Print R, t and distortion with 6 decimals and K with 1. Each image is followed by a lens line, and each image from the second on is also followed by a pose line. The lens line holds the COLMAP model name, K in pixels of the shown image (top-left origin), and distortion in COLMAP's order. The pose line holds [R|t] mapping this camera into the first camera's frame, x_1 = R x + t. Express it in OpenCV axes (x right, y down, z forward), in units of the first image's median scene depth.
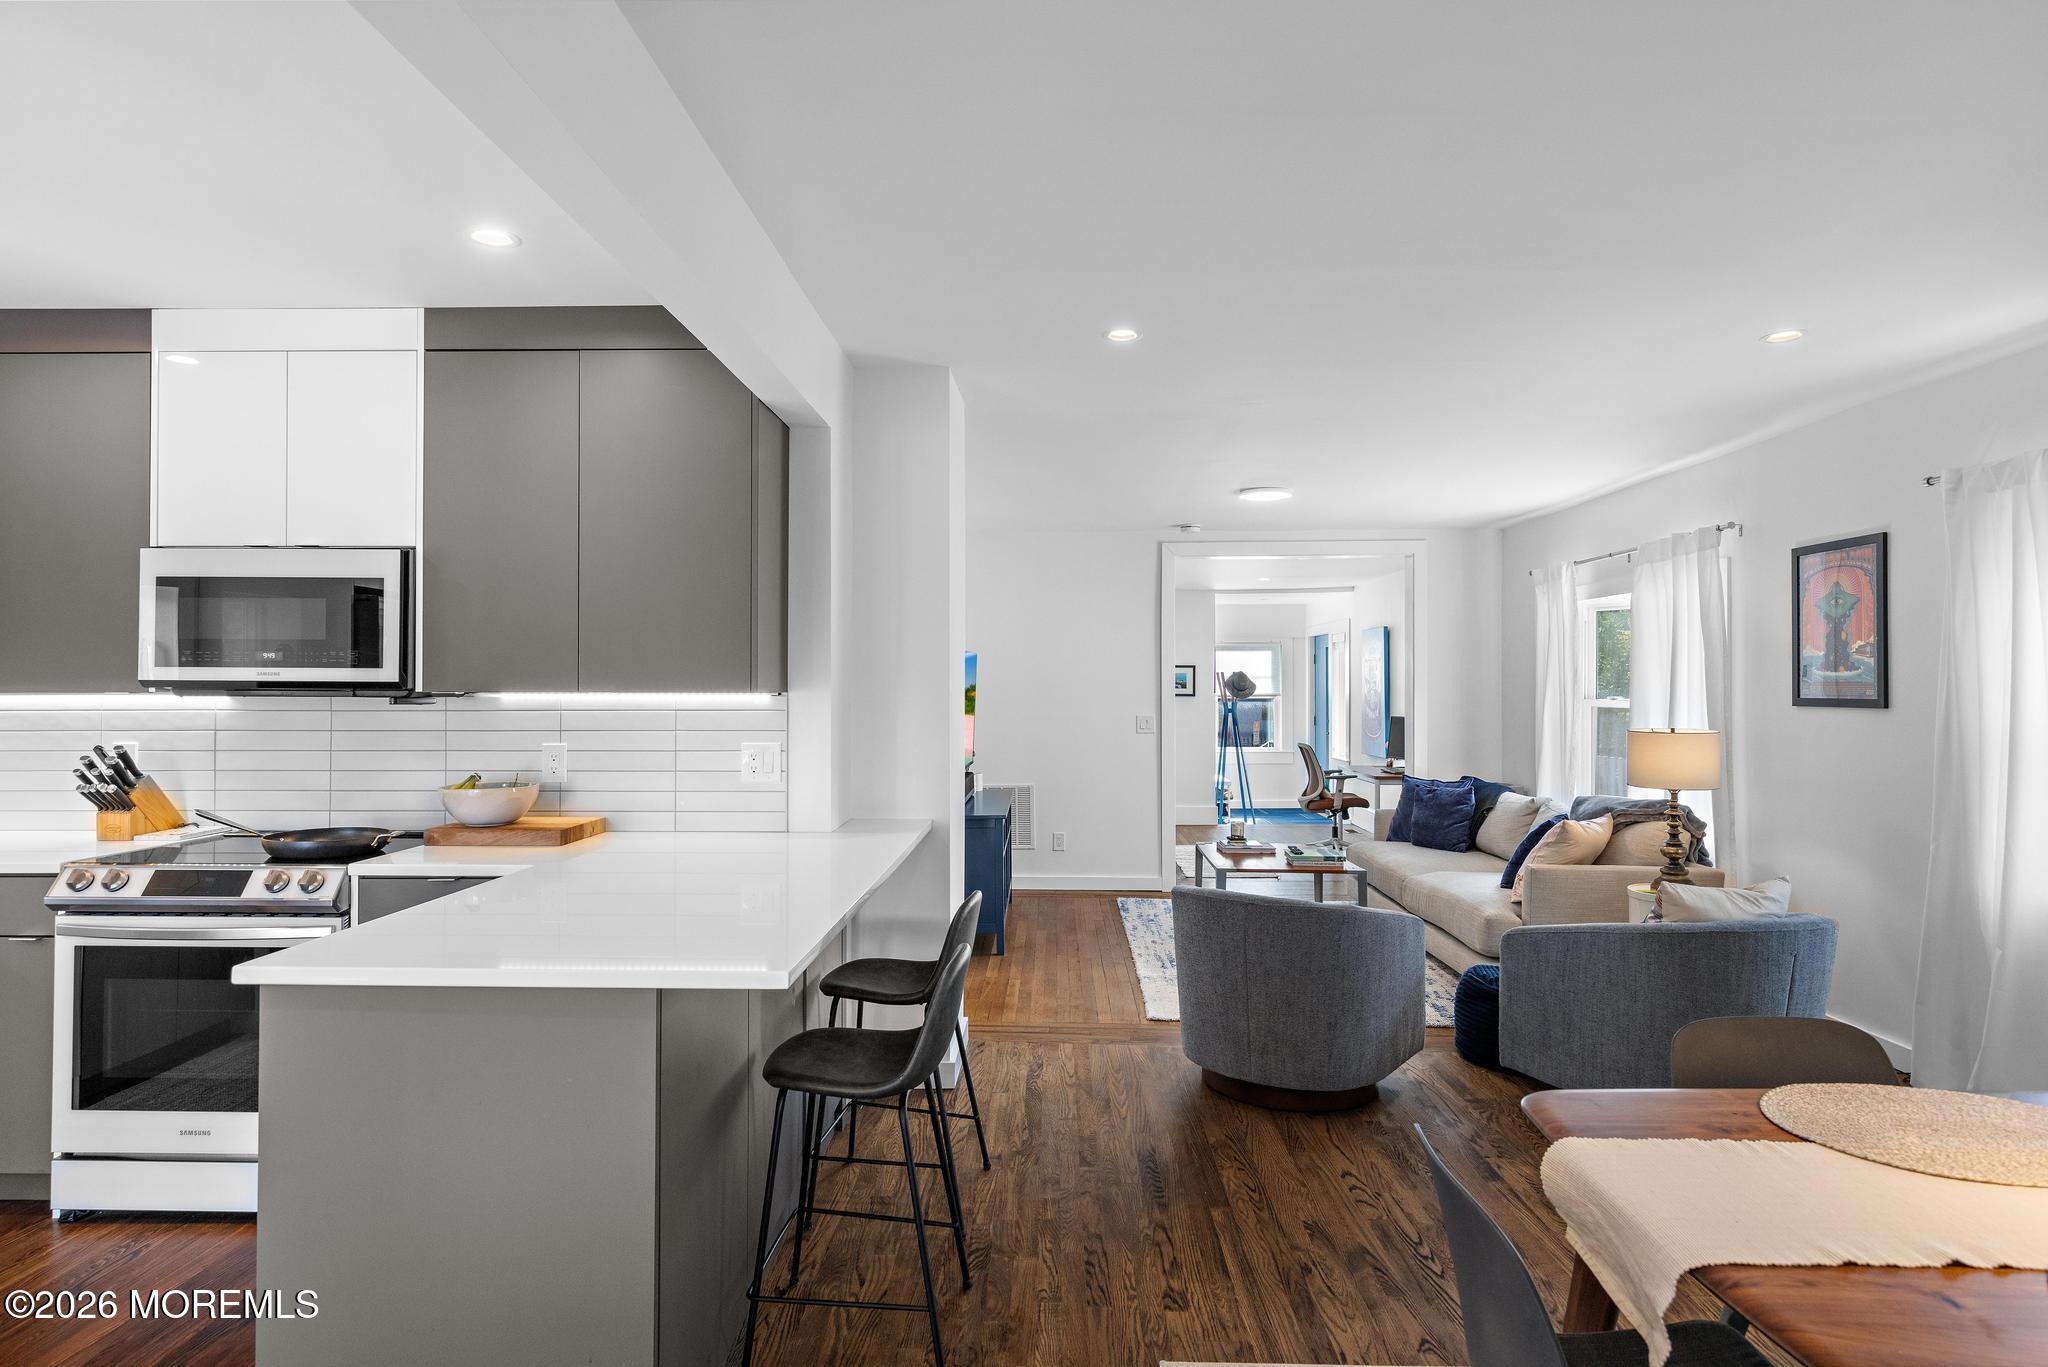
lens RADIAL K [[1116.5, 0, 1027.4], [0, 1116.5, 678.0], [0, 0, 1]] dist [0.009956, -0.000848]
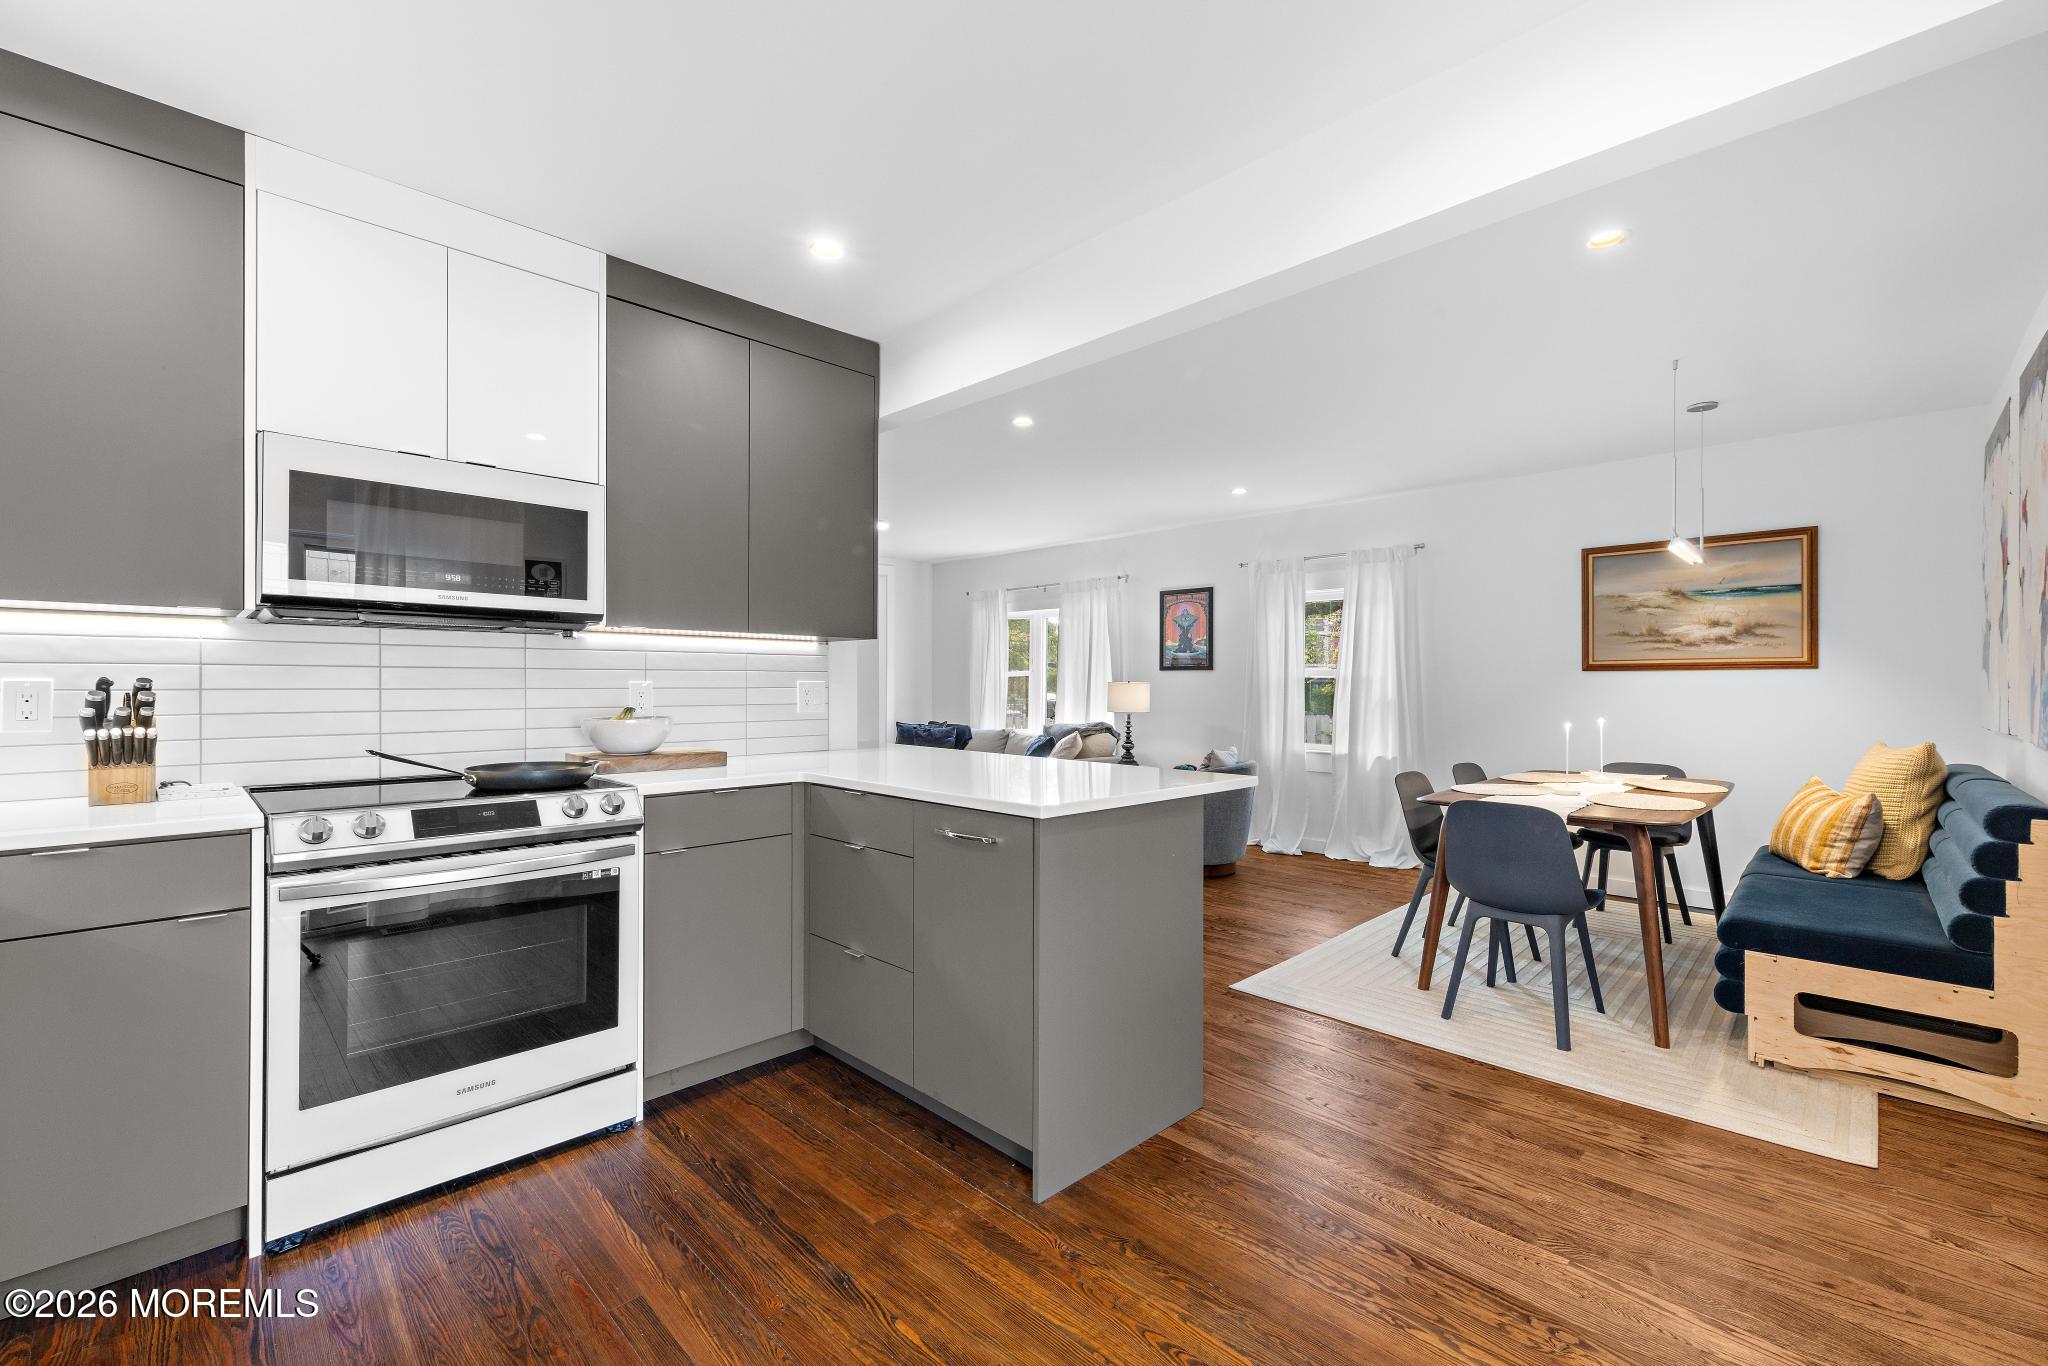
lens RADIAL K [[864.2, 0, 1036.0], [0, 864.2, 683.8], [0, 0, 1]] dist [0.005892, -0.001332]
pose [[0.685966, 0.000296, 0.727634, -0.616921], [-0.007944, 0.999943, 0.007082, 0.041471], [-0.727591, -0.010639, 0.685929, 0.116104]]
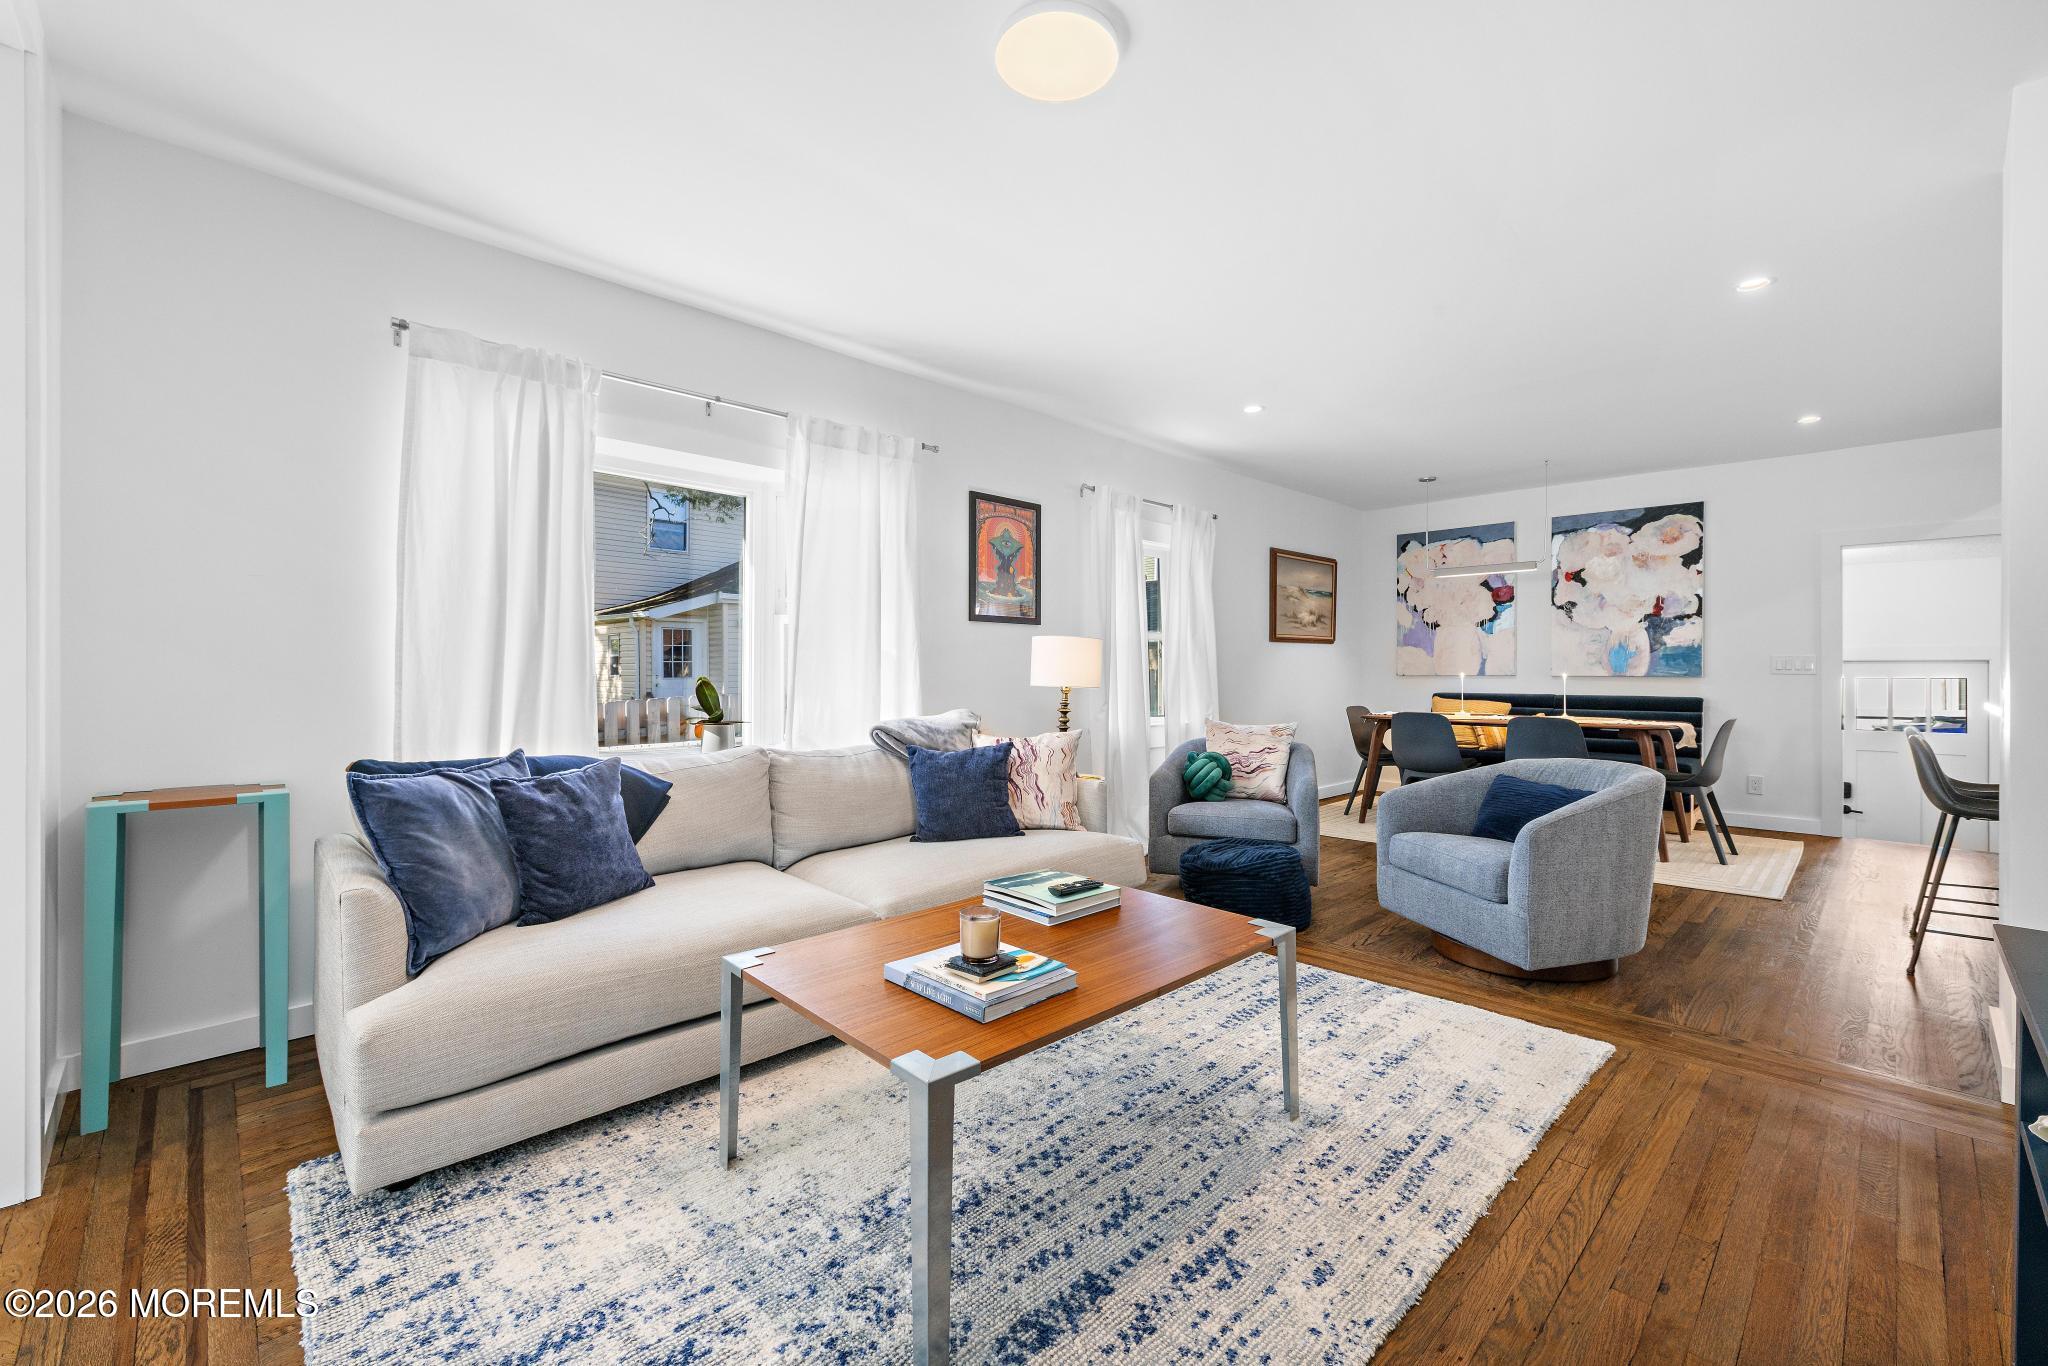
lens RADIAL K [[829.9, 0, 1023.8], [0, 829.9, 669.4], [0, 0, 1]] dist [0.003404, -0.001383]
pose [[-0.706695, -0.003833, 0.707508, 0.005903], [-0.009926, 0.999941, -0.004496, 0.086258], [-0.707449, -0.010200, -0.706691, 1.692723]]
